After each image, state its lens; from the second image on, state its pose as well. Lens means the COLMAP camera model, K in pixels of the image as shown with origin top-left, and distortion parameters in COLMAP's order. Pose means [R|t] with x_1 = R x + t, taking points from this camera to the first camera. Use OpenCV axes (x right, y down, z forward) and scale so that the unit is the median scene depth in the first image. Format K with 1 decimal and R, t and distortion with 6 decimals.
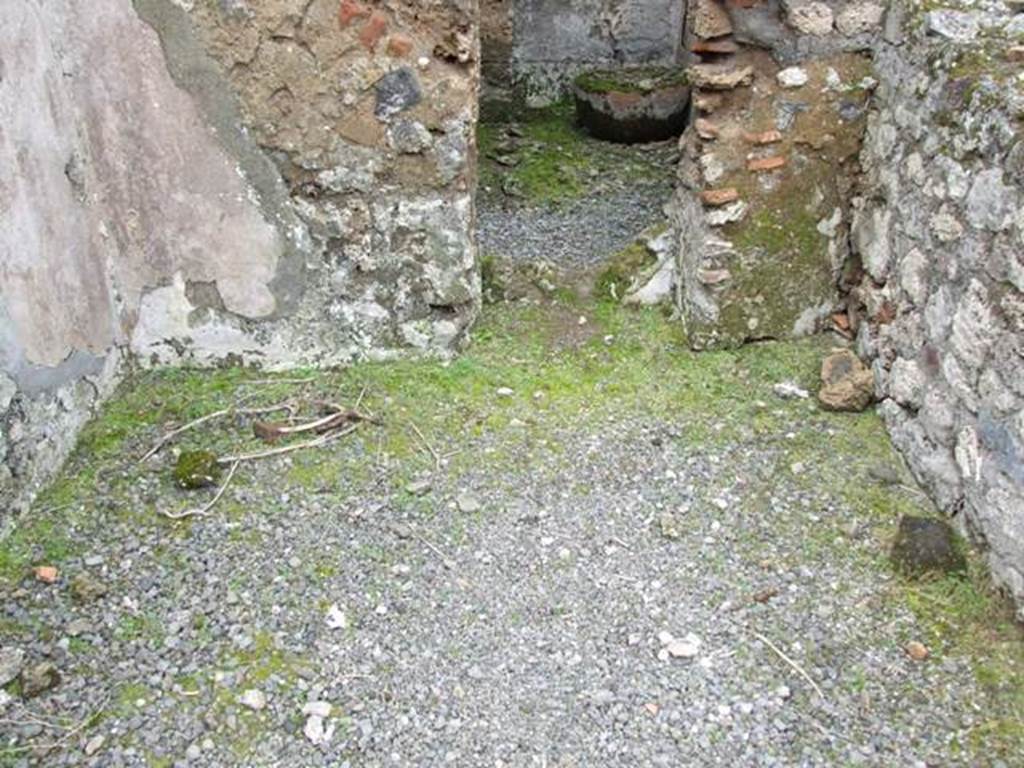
lens RADIAL K [[822.0, 0, 511.5], [0, 822.0, 369.5], [0, 0, 1]] dist [-0.054951, 0.044765]
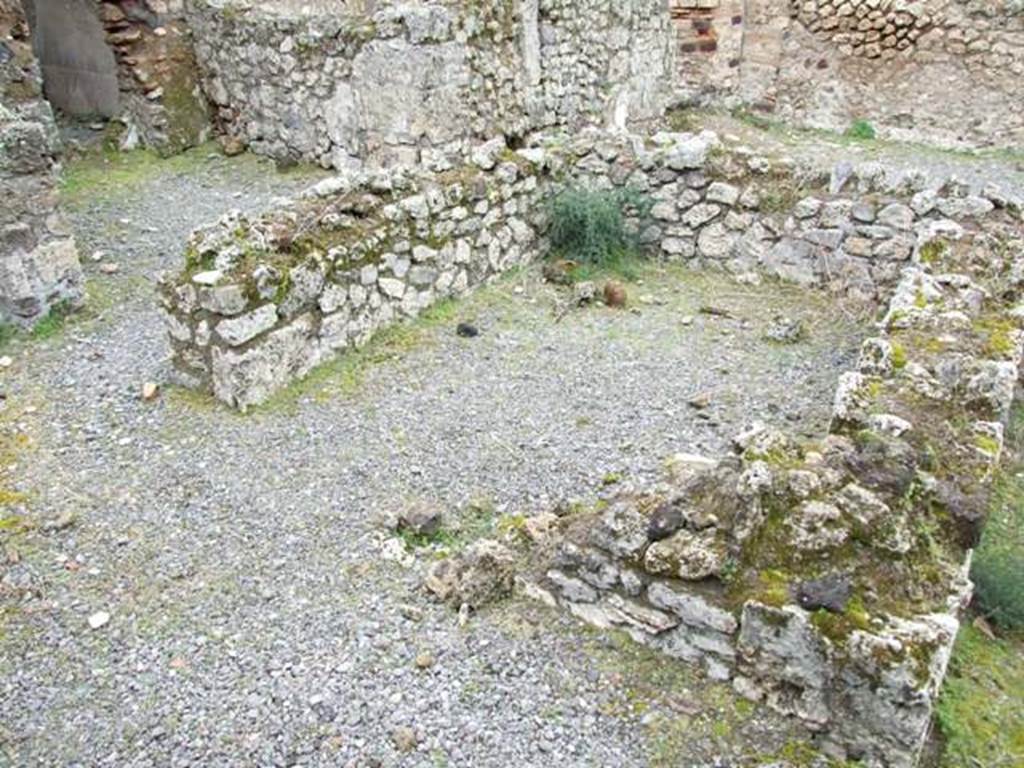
lens RADIAL K [[822.0, 0, 511.5], [0, 822.0, 369.5], [0, 0, 1]] dist [-0.054951, 0.044765]
pose [[0.608660, -0.372686, 0.700456, -1.087721], [0.398143, 0.907087, 0.136661, 0.642836], [-0.686306, 0.195702, 0.700489, -1.221575]]
